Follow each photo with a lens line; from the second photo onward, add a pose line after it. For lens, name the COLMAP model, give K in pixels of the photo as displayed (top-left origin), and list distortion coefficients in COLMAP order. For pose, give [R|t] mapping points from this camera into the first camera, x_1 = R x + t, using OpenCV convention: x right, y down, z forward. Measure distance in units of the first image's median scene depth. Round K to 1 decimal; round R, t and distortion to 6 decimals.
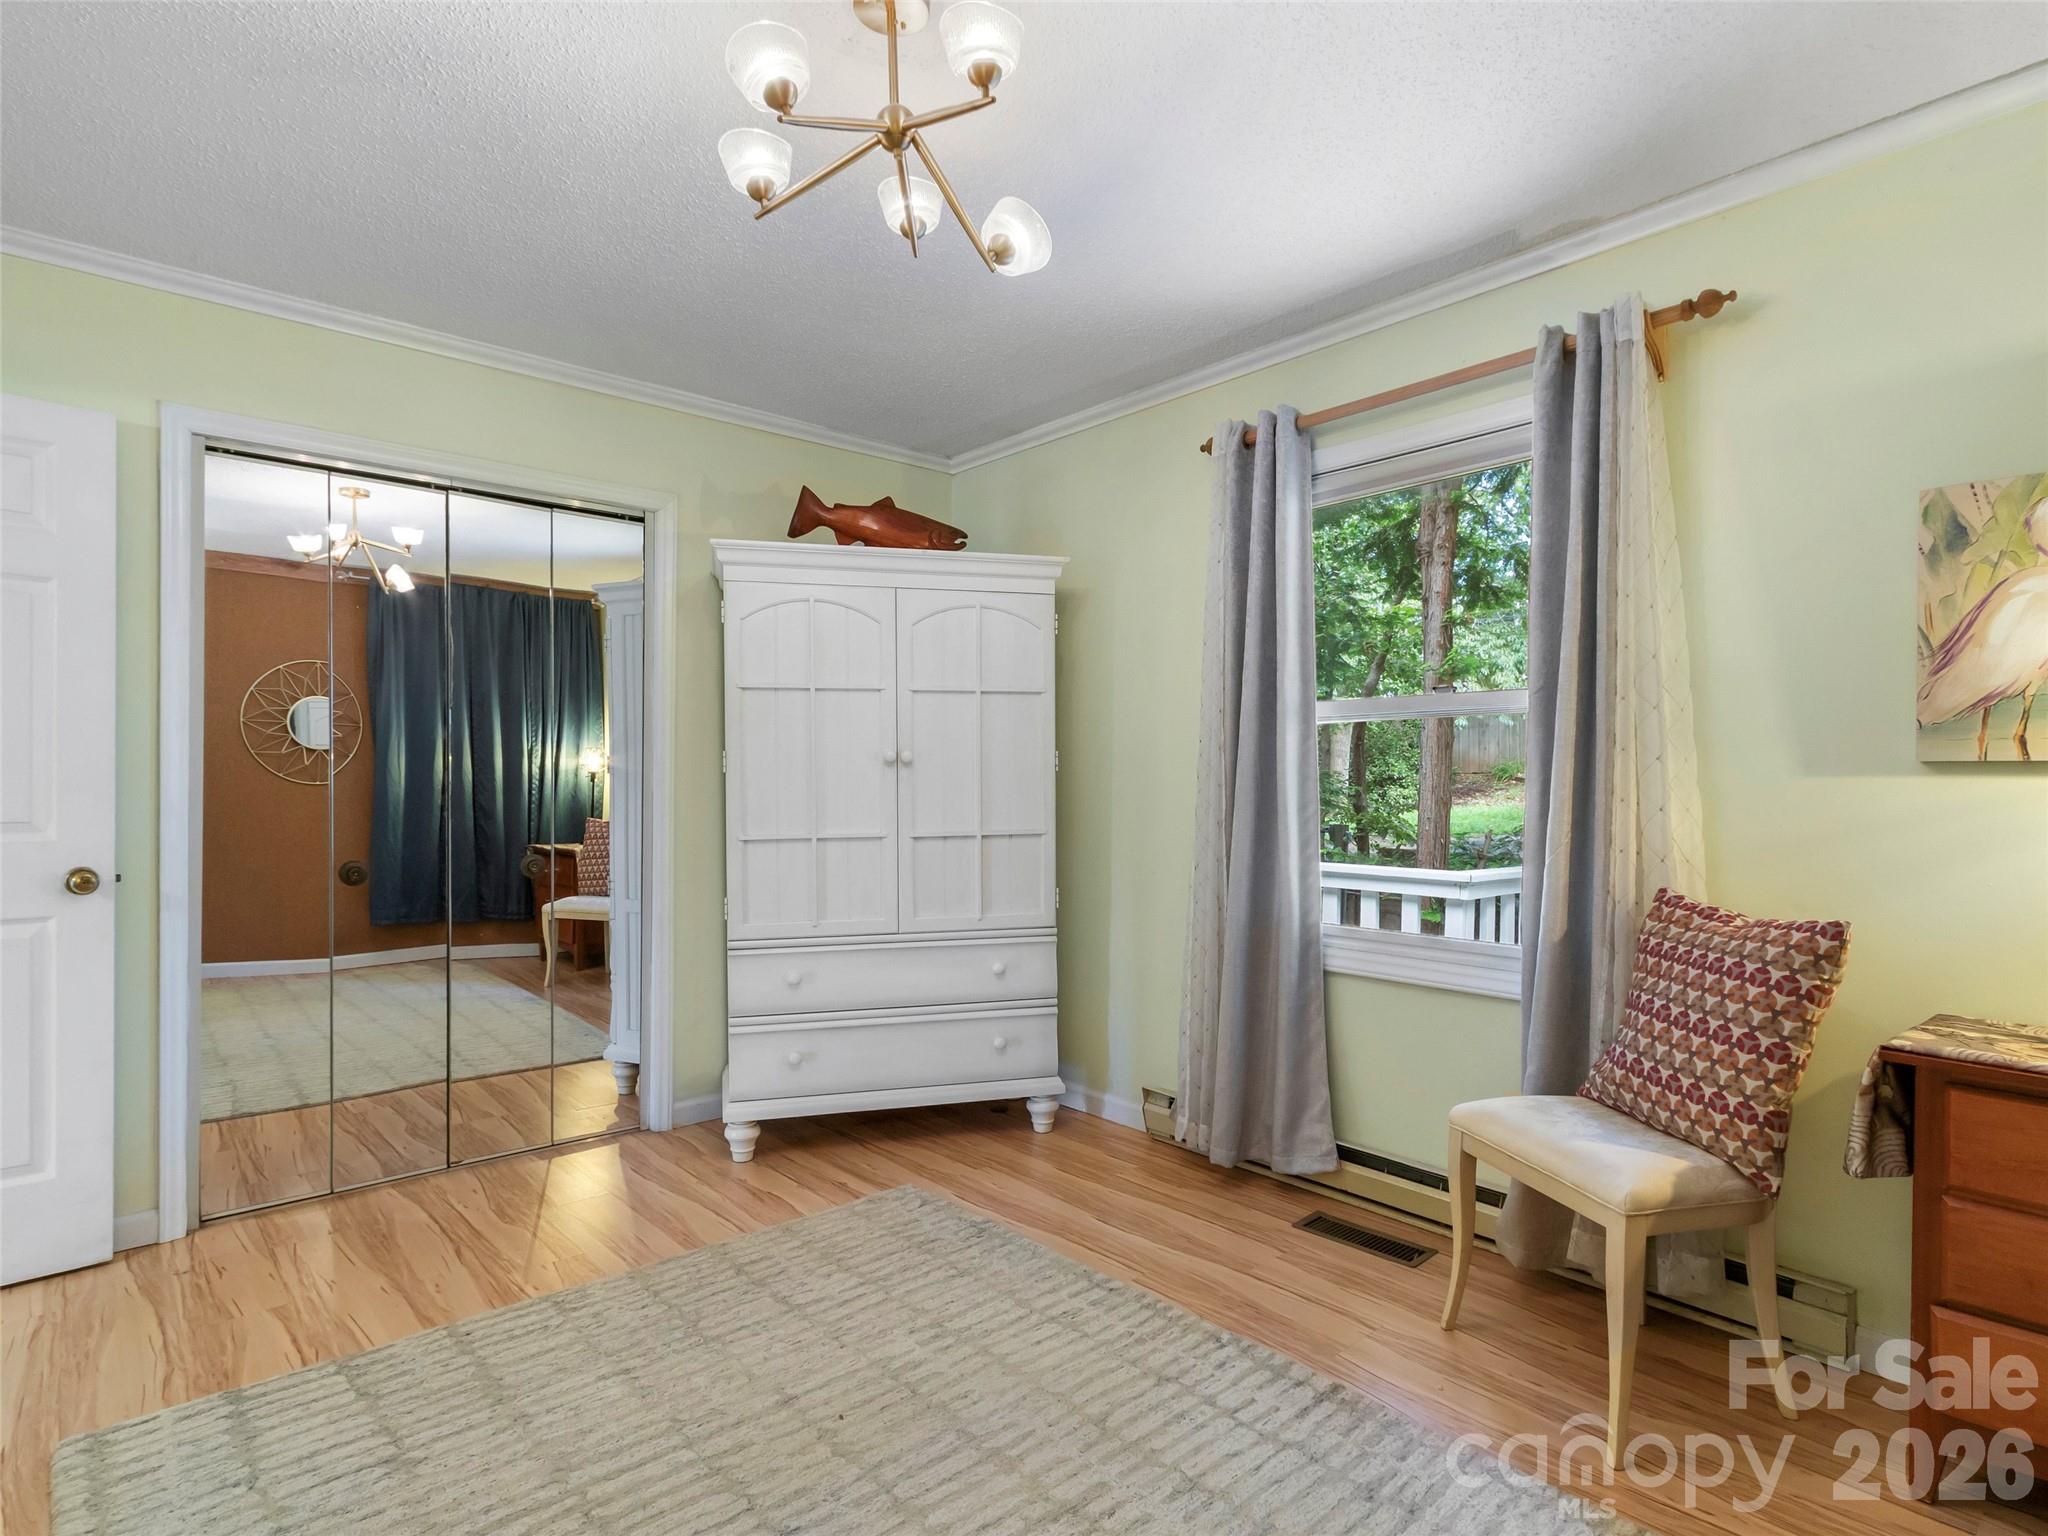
lens RADIAL K [[1075.6, 0, 1019.3], [0, 1075.6, 790.4], [0, 0, 1]] dist [0.005060, -0.000490]
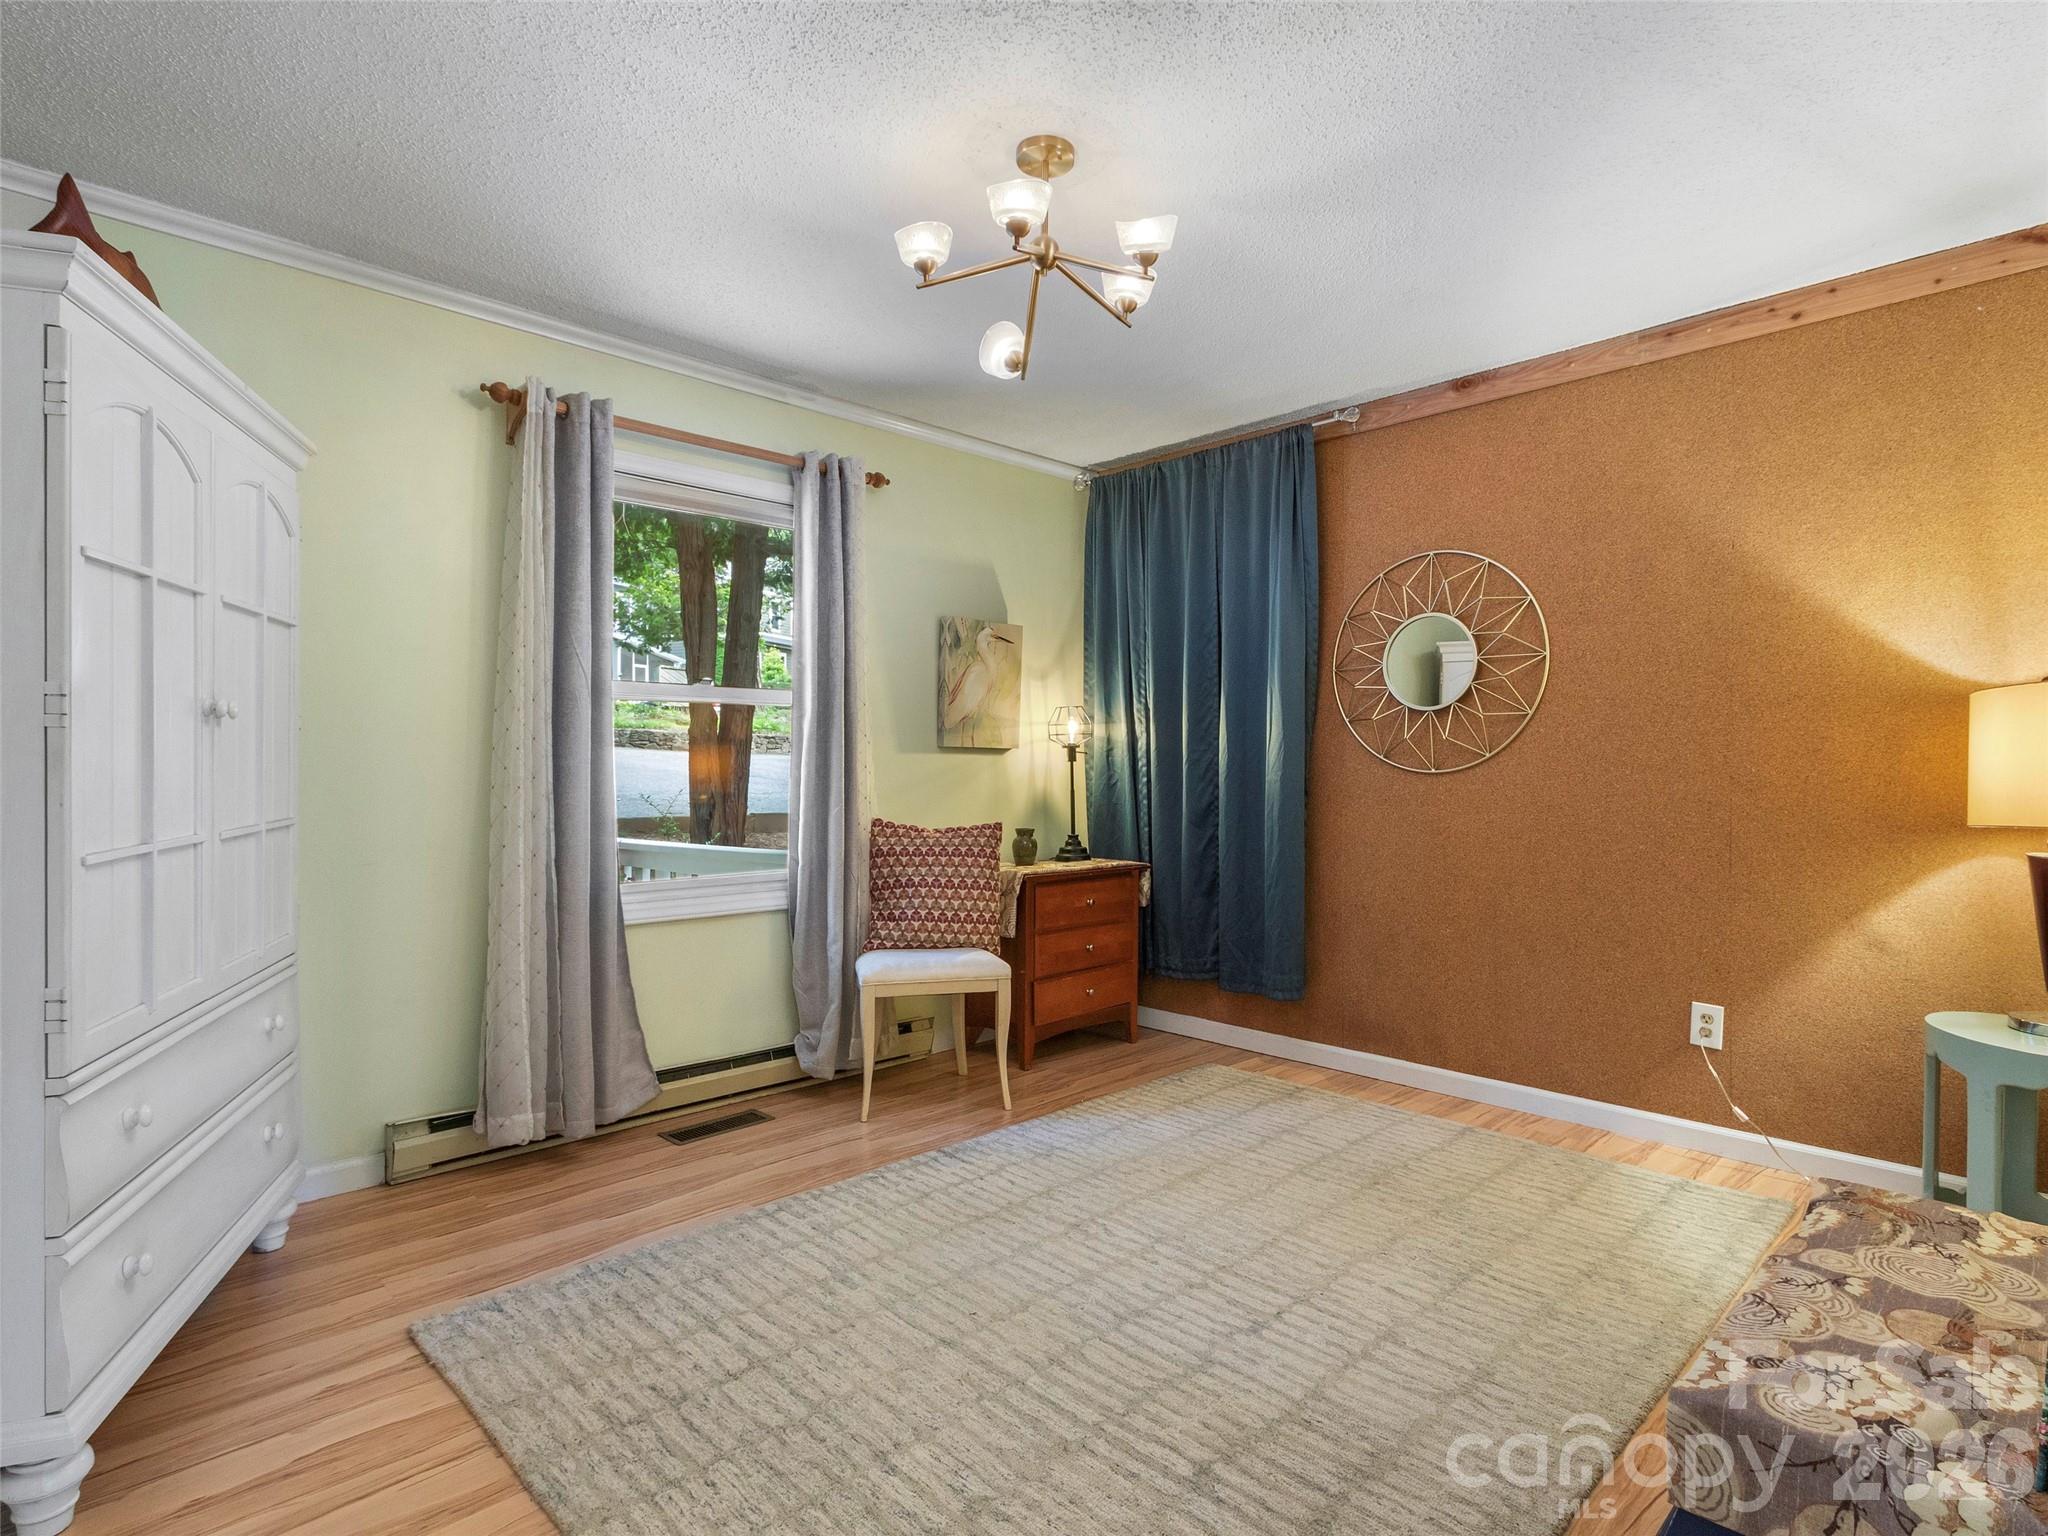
lens RADIAL K [[1084.3, 0, 1024.3], [0, 1084.3, 761.8], [0, 0, 1]] dist [0.003517, -0.000219]
pose [[-0.050951, -0.002403, 0.998698, -0.977037], [0.002515, 0.999994, 0.002534, -0.001964], [-0.998698, 0.002641, -0.050945, 0.748900]]
